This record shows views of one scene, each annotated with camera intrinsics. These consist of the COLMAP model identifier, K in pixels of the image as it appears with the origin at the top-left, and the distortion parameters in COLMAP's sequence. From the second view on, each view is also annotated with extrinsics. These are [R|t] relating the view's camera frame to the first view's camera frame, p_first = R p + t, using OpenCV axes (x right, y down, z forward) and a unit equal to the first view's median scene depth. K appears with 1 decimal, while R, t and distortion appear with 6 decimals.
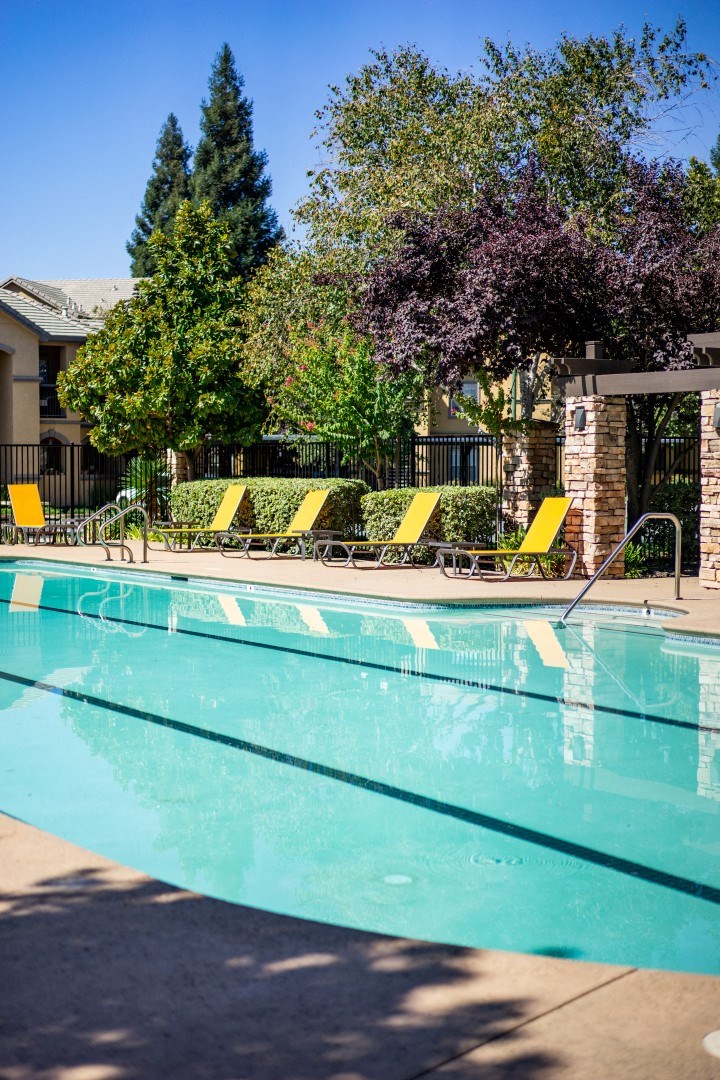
lens RADIAL K [[1665.4, 0, 360.0], [0, 1665.4, 540.0], [0, 0, 1]] dist [-0.014517, -0.017224]
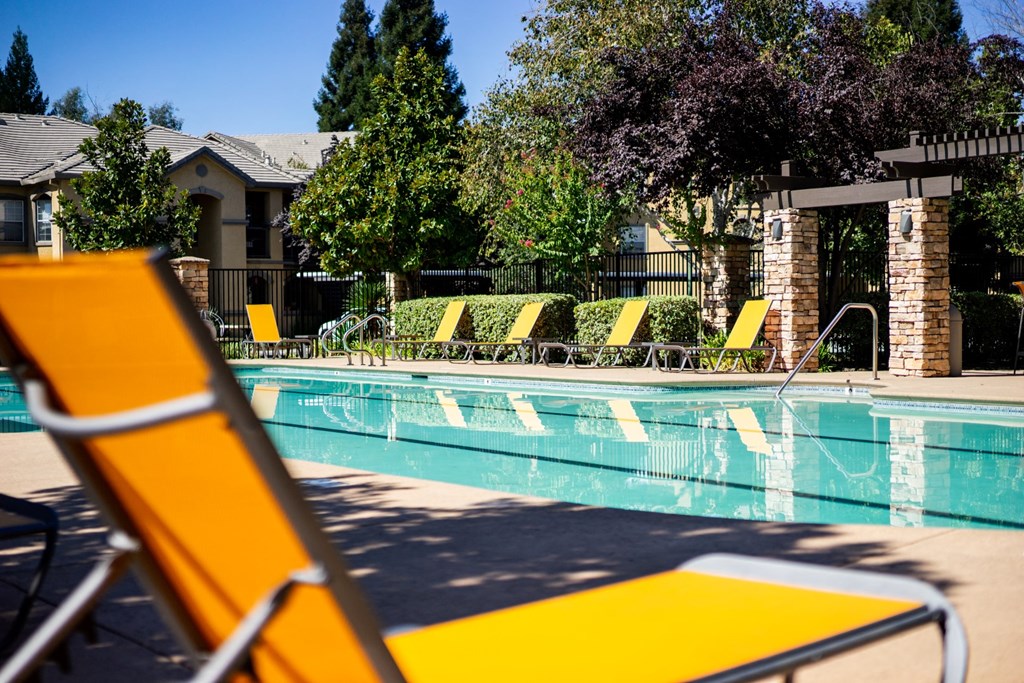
lens RADIAL K [[1579.1, 0, 512.0], [0, 1579.1, 341.5], [0, 0, 1]] dist [-0.014517, -0.017224]
pose [[0.999935, -0.009487, -0.006283, -0.035677], [0.009312, 0.999584, -0.027305, 0.026277], [0.006539, 0.027245, 0.999607, -0.054901]]
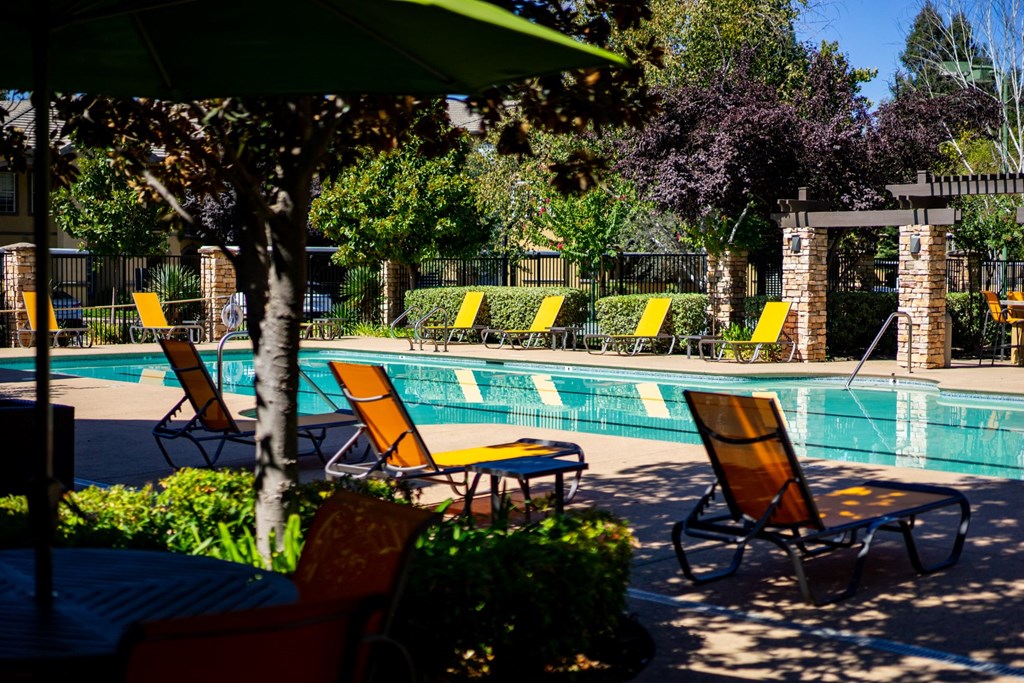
lens RADIAL K [[1579.1, 0, 512.0], [0, 1579.1, 341.5], [0, 0, 1]] dist [-0.014517, -0.017224]
pose [[0.990598, -0.000437, 0.136802, -0.240381], [0.000623, 0.999999, -0.001320, 0.007237], [-0.136801, 0.001393, 0.990598, -0.215588]]
